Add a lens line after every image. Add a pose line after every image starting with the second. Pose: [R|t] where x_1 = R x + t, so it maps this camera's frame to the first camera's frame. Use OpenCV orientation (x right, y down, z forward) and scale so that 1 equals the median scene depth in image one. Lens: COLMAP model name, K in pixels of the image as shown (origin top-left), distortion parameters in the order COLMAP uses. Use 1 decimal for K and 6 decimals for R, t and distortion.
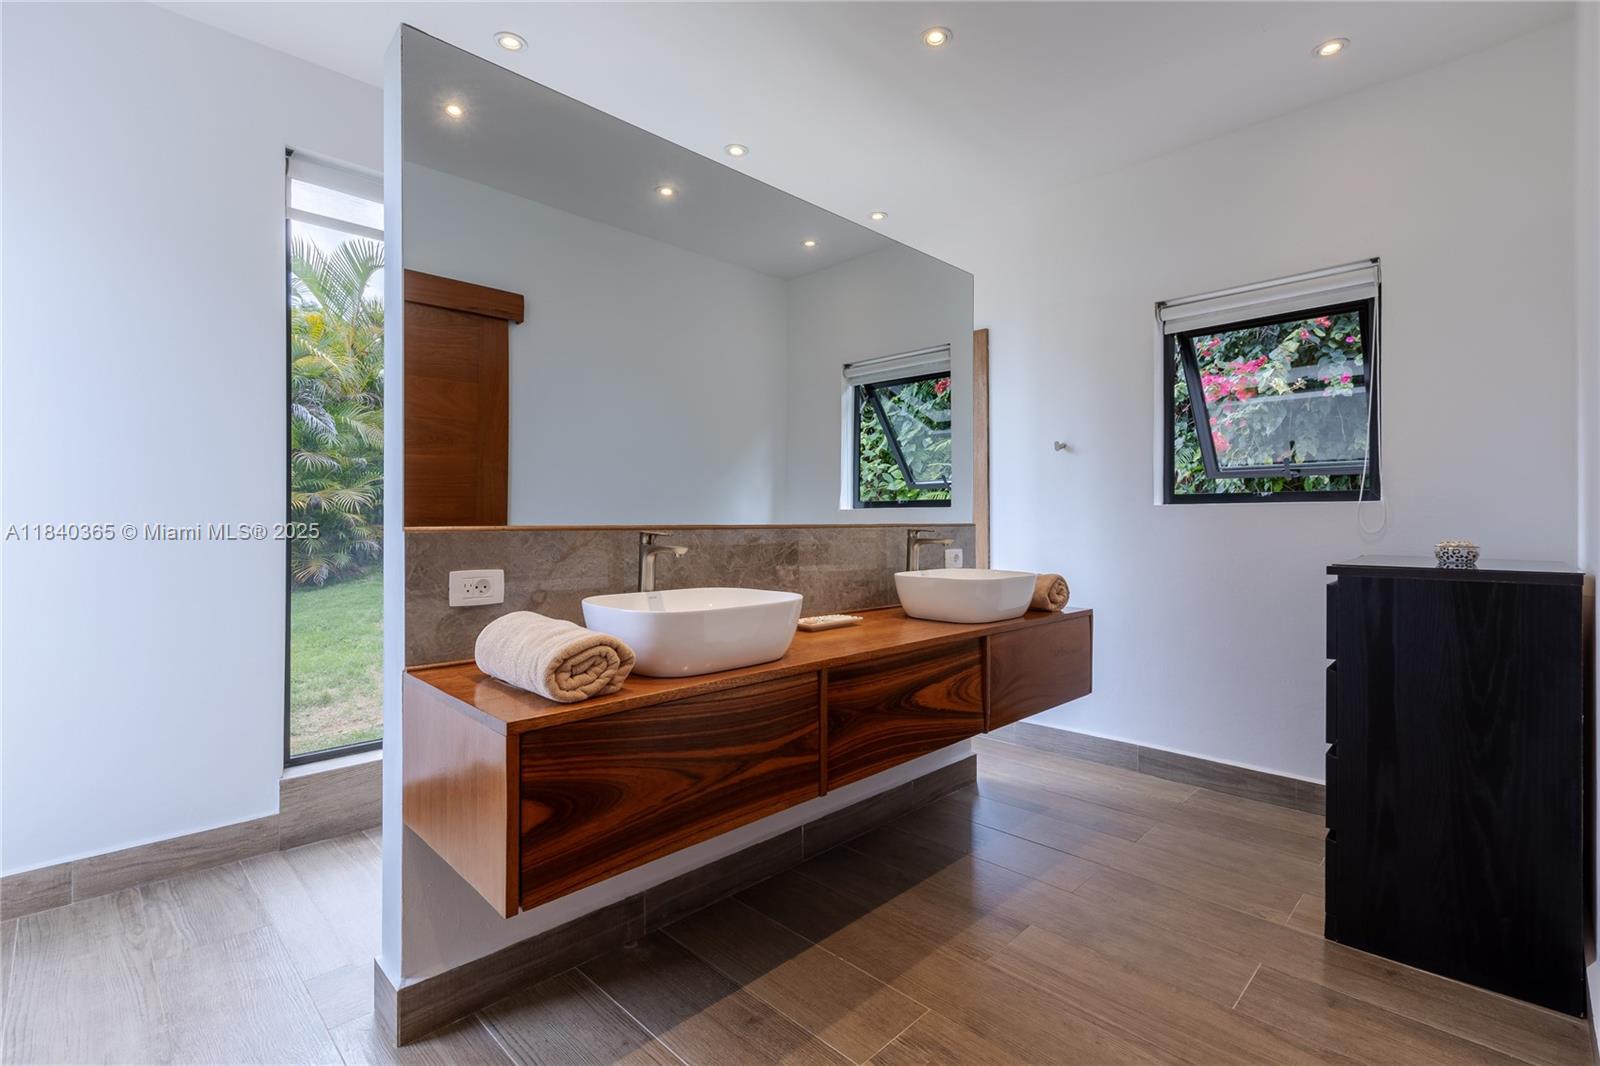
lens RADIAL K [[748.8, 0, 796.5], [0, 748.8, 528.3], [0, 0, 1]] dist [-0.000334, 0.000160]
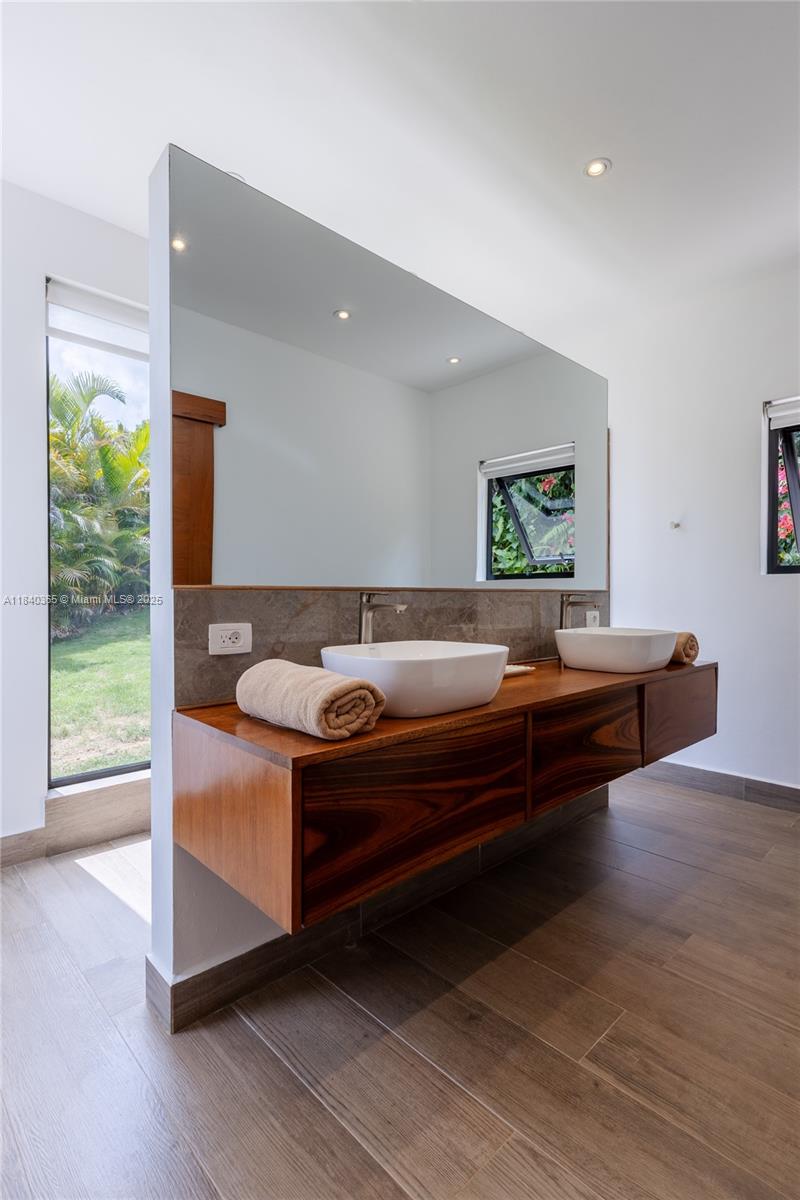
lens RADIAL K [[596.9, 0, 393.5], [0, 596.9, 607.8], [0, 0, 1]] dist [-0.004370, -0.000592]
pose [[0.999387, 0.000983, -0.034987, -0.127578], [-0.000509, 0.999908, 0.013568, 0.016892], [0.034997, -0.013542, 0.999296, 0.081759]]
